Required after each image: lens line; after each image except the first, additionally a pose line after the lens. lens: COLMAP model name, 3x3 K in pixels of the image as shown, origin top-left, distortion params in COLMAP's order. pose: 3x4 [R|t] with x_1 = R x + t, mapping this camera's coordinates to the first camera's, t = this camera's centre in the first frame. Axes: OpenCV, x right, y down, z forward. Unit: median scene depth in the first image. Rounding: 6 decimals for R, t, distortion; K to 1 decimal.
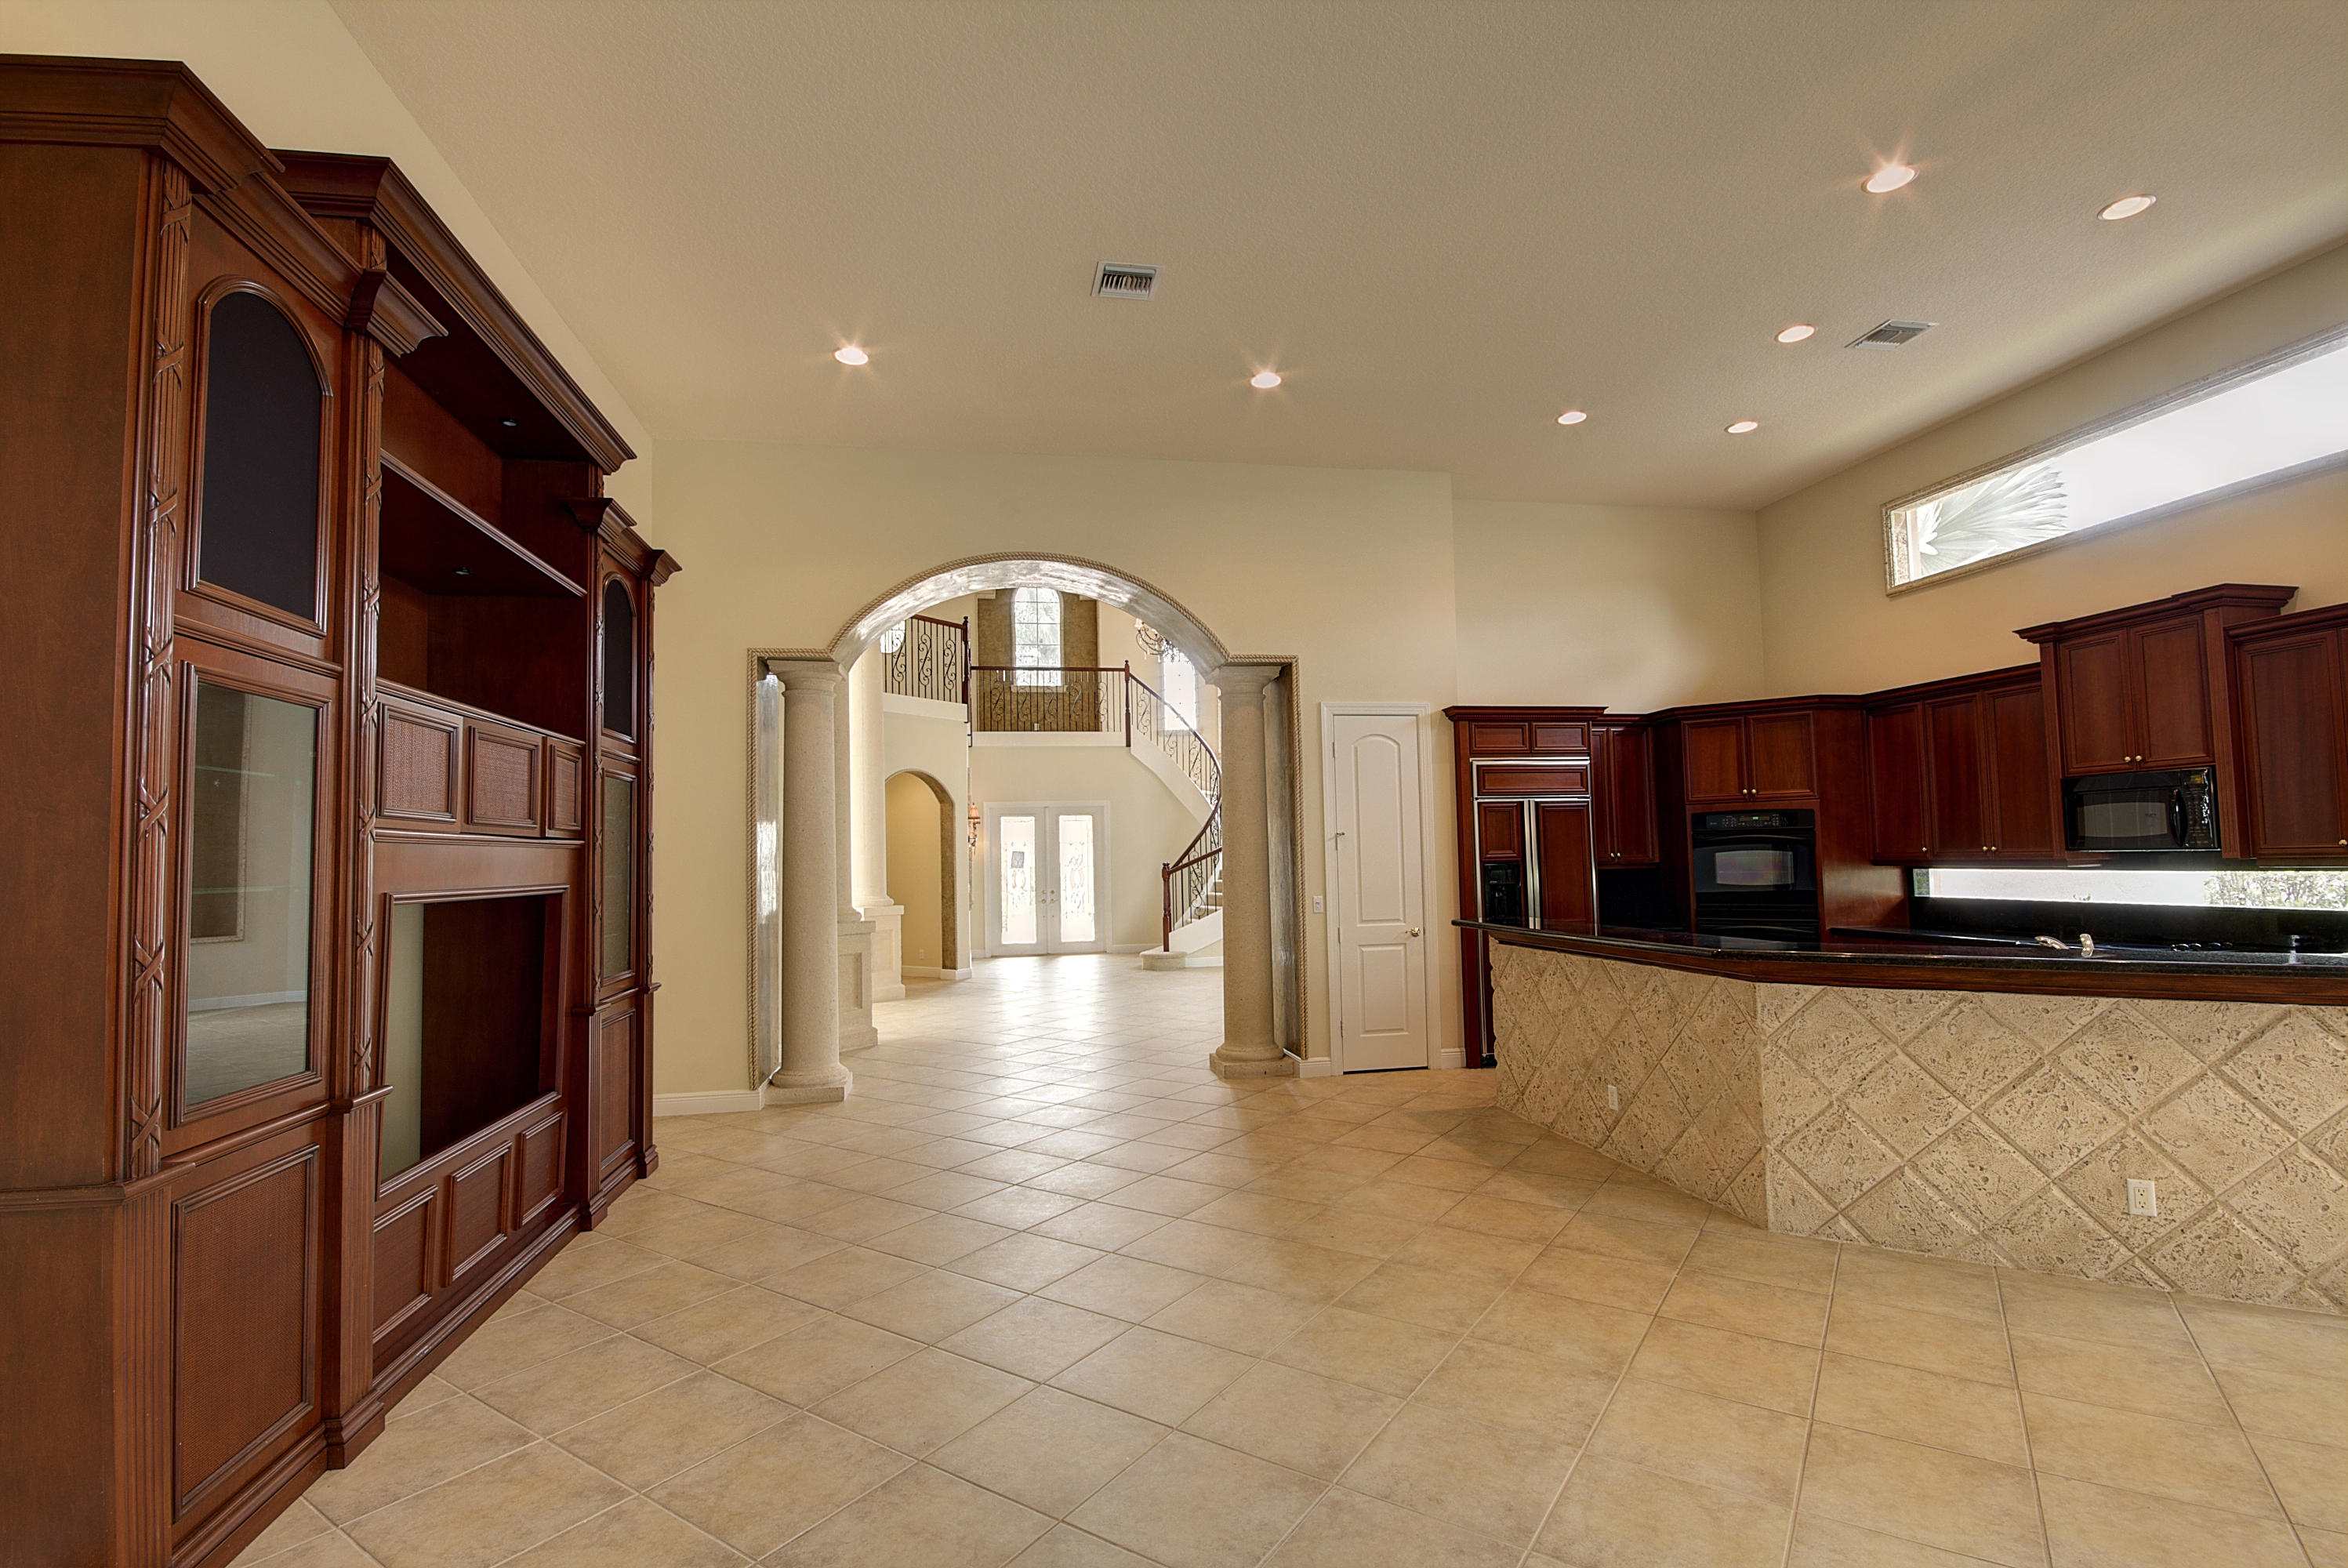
lens RADIAL K [[1079.9, 0, 1188.4], [0, 1079.9, 796.1], [0, 0, 1]] dist [0.032011, -0.021064]
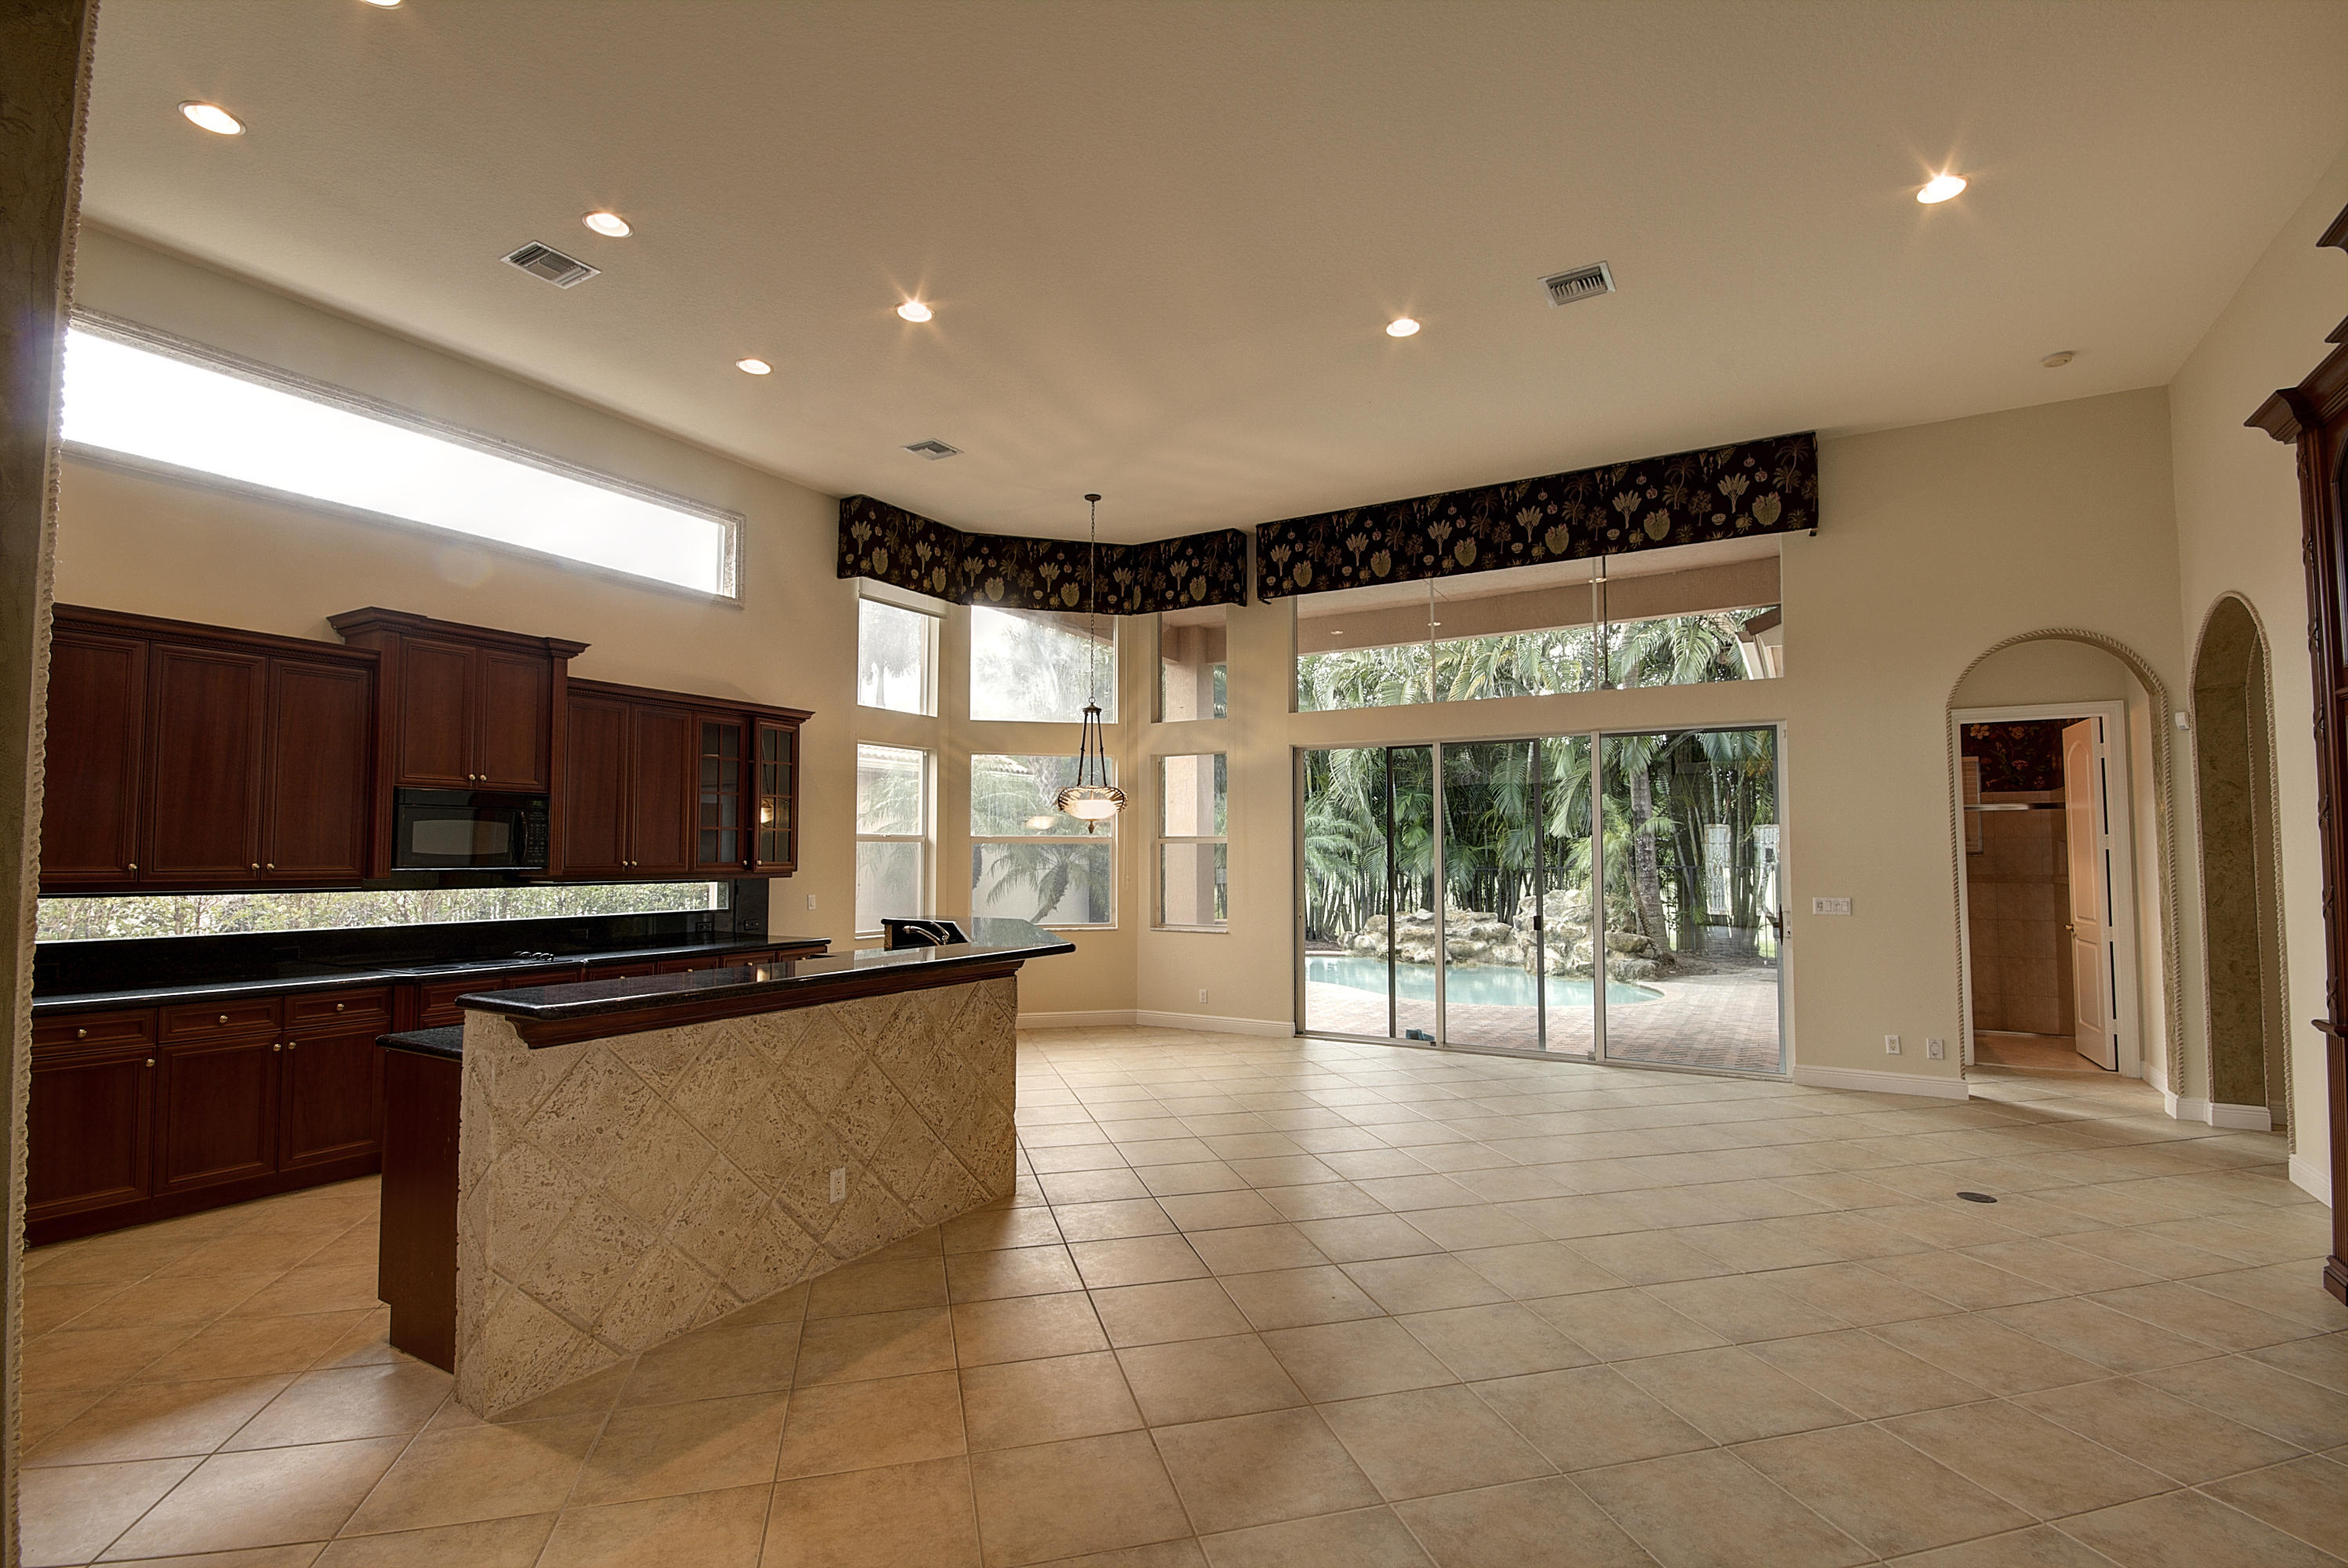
lens RADIAL K [[1076.8, 0, 1176.0], [0, 1076.8, 794.6], [0, 0, 1]] dist [-0.000327, -0.000113]
pose [[-0.742308, 0.060706, 0.667304, -0.221228], [-0.020422, 0.993375, -0.113087, 0.064449], [-0.669748, -0.097573, -0.736150, 1.045930]]
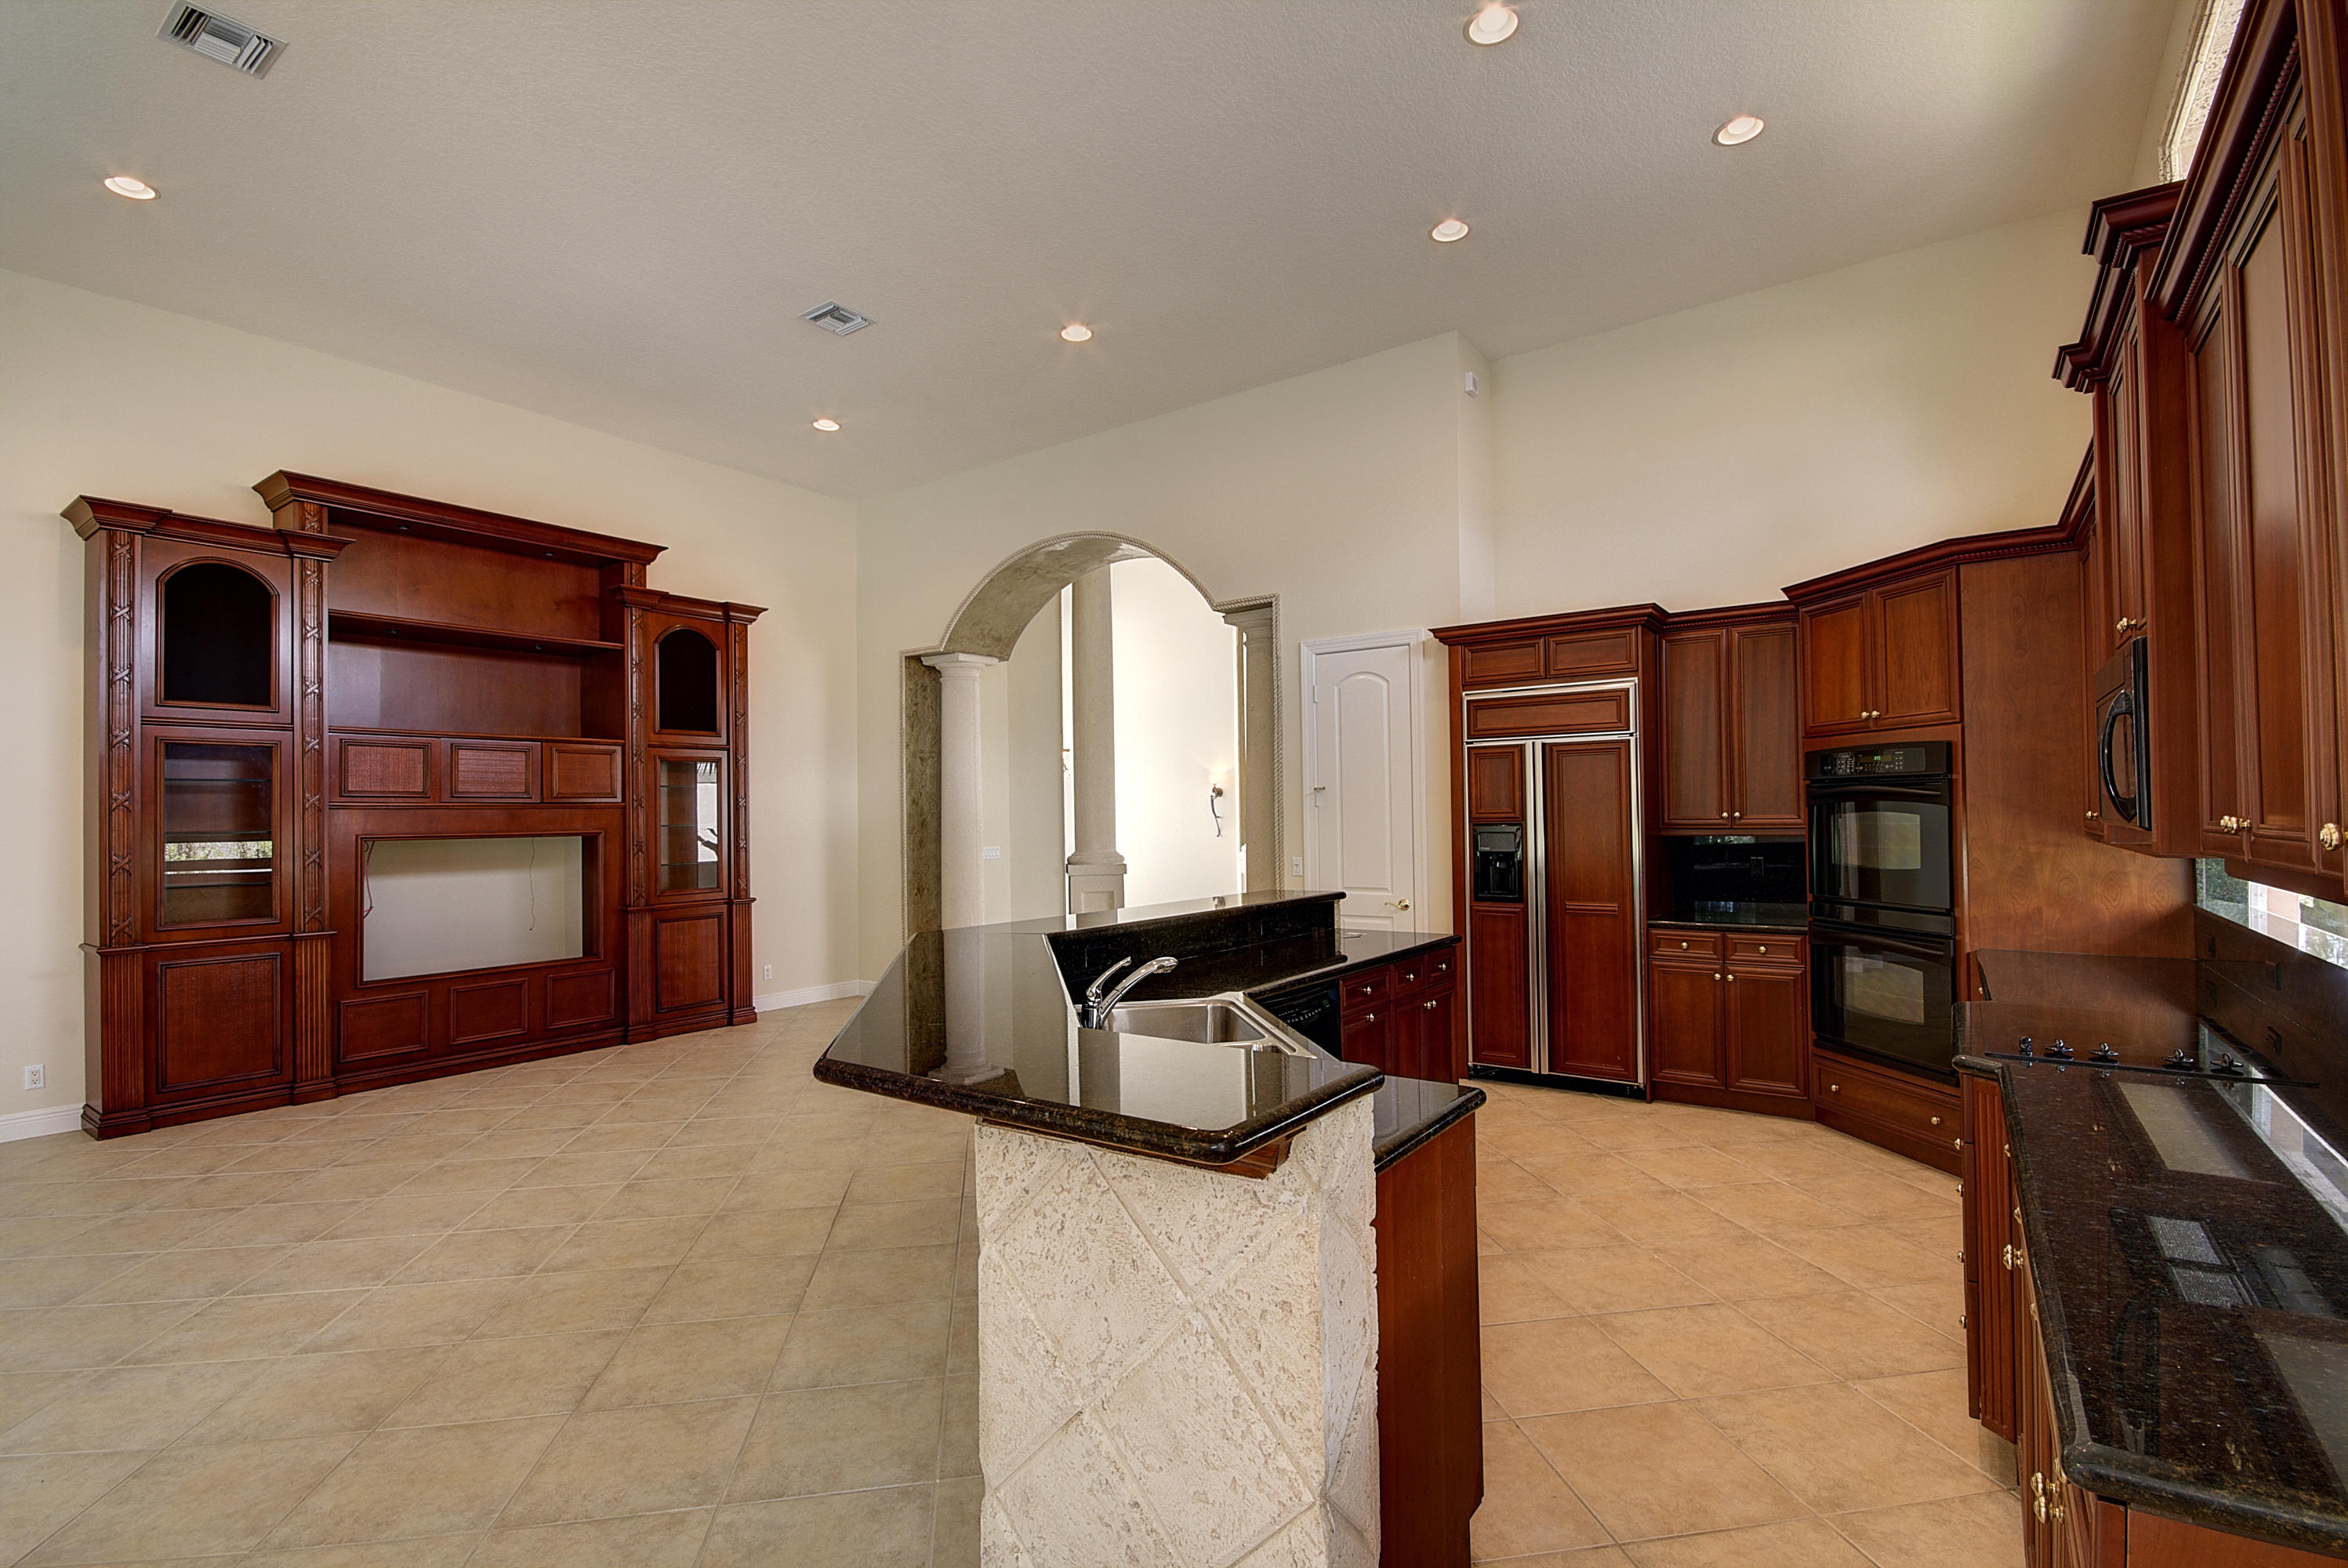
lens RADIAL K [[1076.7, 0, 1141.7], [0, 1076.7, 796.2], [0, 0, 1]] dist [0.000306, -0.000044]
pose [[0.678415, 0.000821, -0.734679, 0.729020], [0.039126, 0.998540, 0.037245, 0.002859], [0.733636, -0.054013, 0.677392, 0.316989]]
